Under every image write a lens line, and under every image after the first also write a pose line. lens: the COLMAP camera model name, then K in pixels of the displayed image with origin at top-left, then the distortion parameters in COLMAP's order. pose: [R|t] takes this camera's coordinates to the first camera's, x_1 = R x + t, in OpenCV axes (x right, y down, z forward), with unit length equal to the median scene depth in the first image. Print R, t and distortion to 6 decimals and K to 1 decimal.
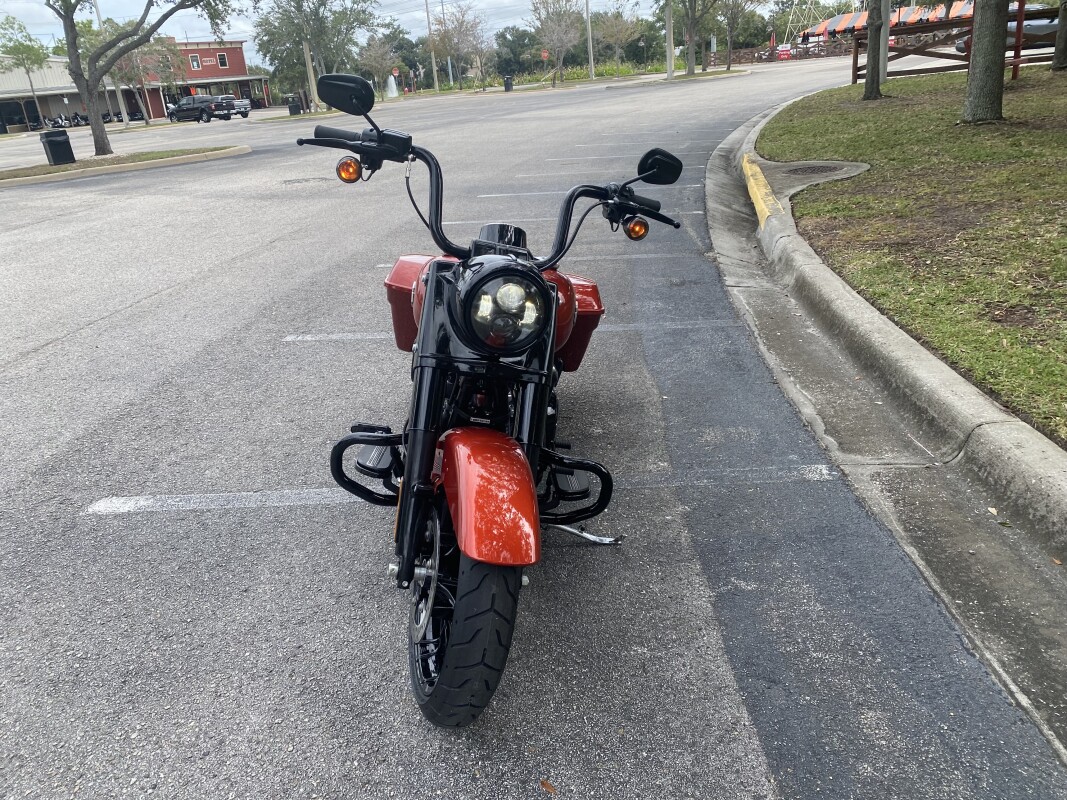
lens RADIAL K [[817.6, 0, 518.2], [0, 817.6, 396.2], [0, 0, 1]] dist [0.005921, -0.000953]
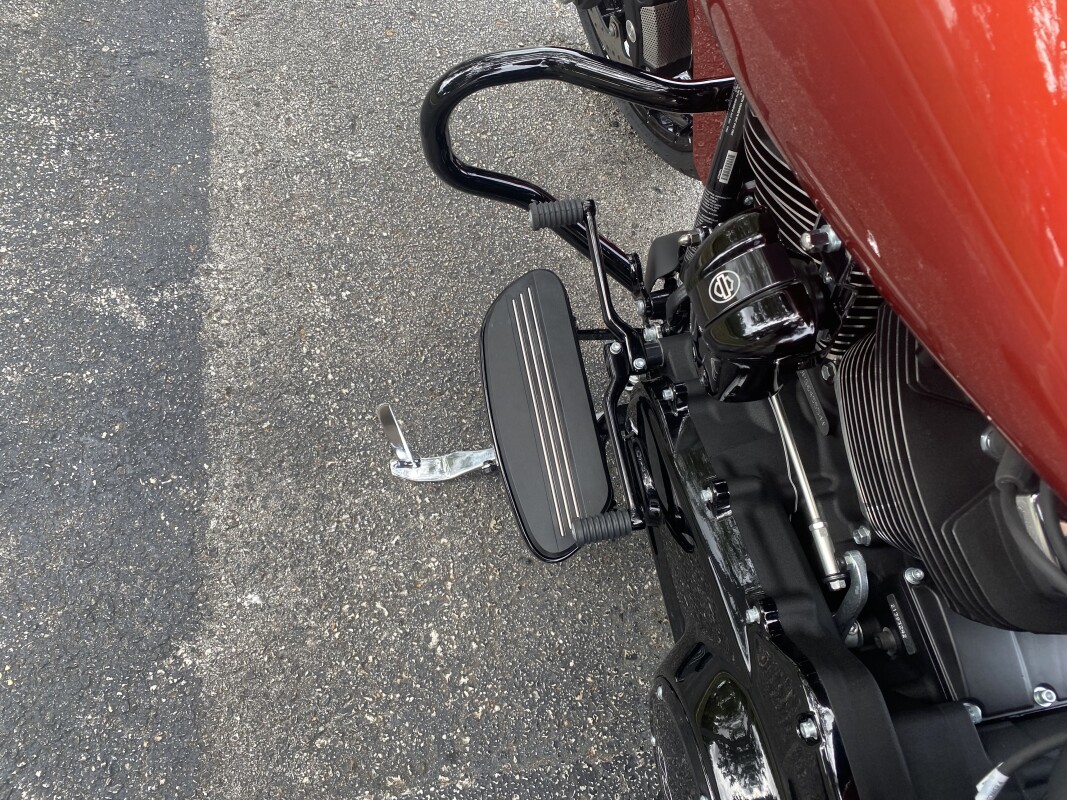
lens RADIAL K [[817.6, 0, 518.2], [0, 817.6, 396.2], [0, 0, 1]] dist [0.005921, -0.000953]
pose [[-0.974292, 0.108534, -0.197423, 0.020167], [-0.187705, 0.093543, 0.977761, -0.033011], [0.124588, 0.989682, -0.070766, 0.144160]]
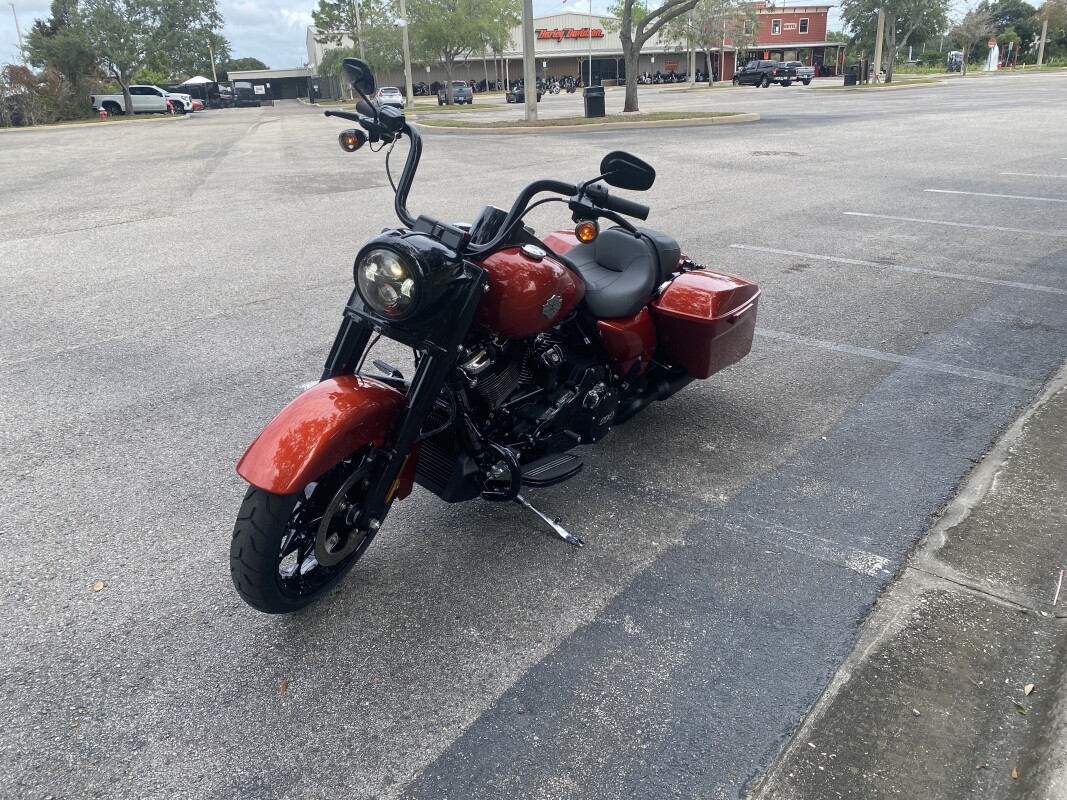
lens RADIAL K [[815.9, 0, 536.9], [0, 815.9, 402.1], [0, 0, 1]] dist [0.010977, -0.010726]
pose [[0.807862, 0.265489, -0.526189, 0.079553], [-0.242757, 0.963437, 0.113395, -0.012538], [0.537055, 0.036128, 0.842773, 0.019104]]
